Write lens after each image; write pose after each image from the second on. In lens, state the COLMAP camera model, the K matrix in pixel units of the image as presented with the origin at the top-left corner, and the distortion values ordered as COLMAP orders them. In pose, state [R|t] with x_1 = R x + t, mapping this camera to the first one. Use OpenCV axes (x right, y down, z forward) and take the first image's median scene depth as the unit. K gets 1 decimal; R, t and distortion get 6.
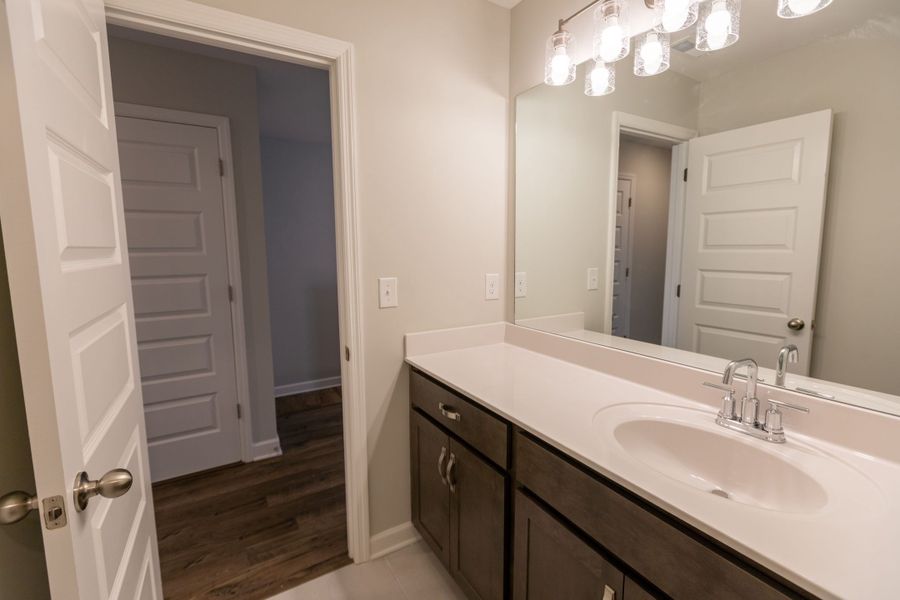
lens RADIAL K [[401.0, 0, 452.5], [0, 401.0, 296.3], [0, 0, 1]] dist [0.000644, 0.000197]
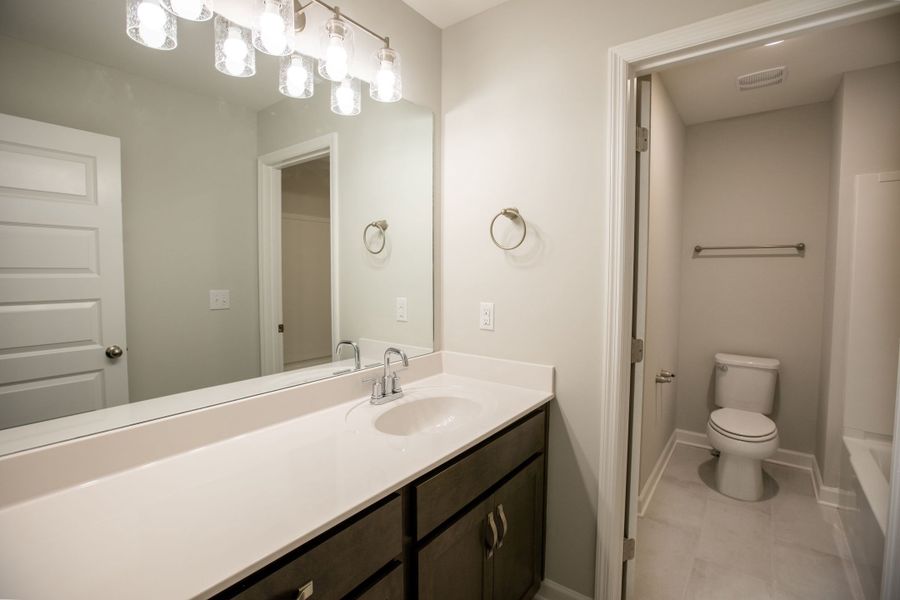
lens RADIAL K [[413.3, 0, 447.6], [0, 413.3, 299.5], [0, 0, 1]] dist [-0.023347, 0.000106]
pose [[-0.382389, -0.048912, 0.922706, -0.609980], [0.101545, 0.990325, 0.094579, -0.120003], [-0.918405, 0.129862, -0.373723, 1.152428]]
